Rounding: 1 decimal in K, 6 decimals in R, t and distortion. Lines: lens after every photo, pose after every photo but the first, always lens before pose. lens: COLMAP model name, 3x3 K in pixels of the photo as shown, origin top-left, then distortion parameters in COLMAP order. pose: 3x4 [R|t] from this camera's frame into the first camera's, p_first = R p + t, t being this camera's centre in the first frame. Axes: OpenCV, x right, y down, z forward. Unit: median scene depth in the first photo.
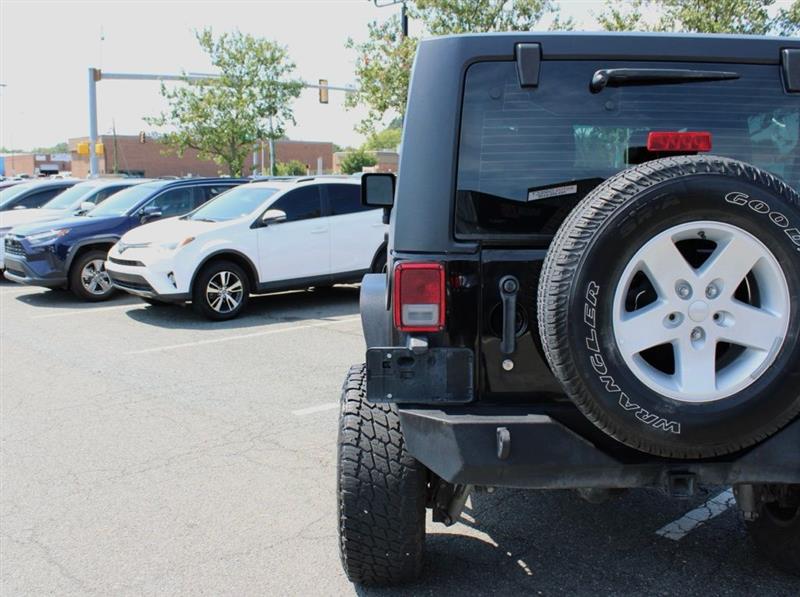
lens RADIAL K [[742.5, 0, 400.0], [0, 742.5, 298.5], [0, 0, 1]] dist [-0.012297, 0.001177]
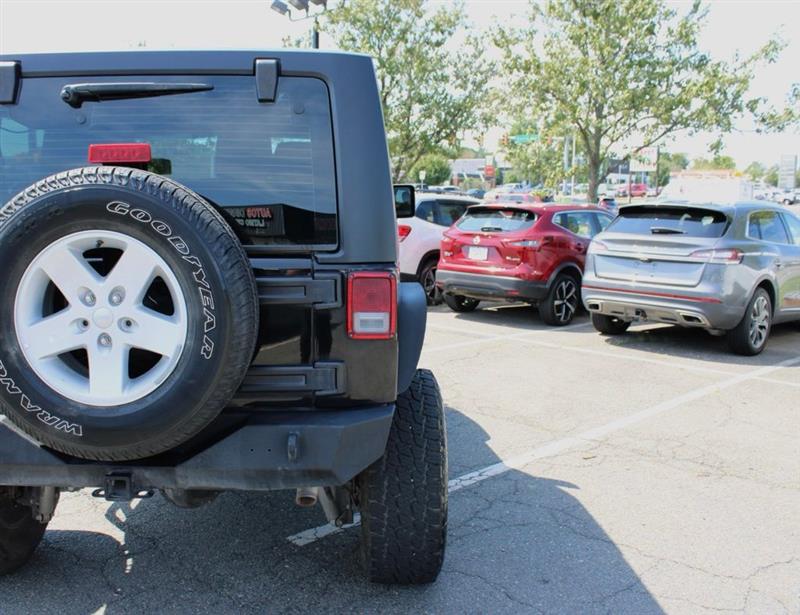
lens RADIAL K [[716.8, 0, 400.0], [0, 716.8, 307.5], [0, 0, 1]] dist [-0.031845, -0.000005]
pose [[0.993650, 0.014730, -0.111544, 0.915453], [-0.014719, 0.999891, 0.000925, -0.004056], [0.111546, 0.000722, 0.993759, 0.064636]]
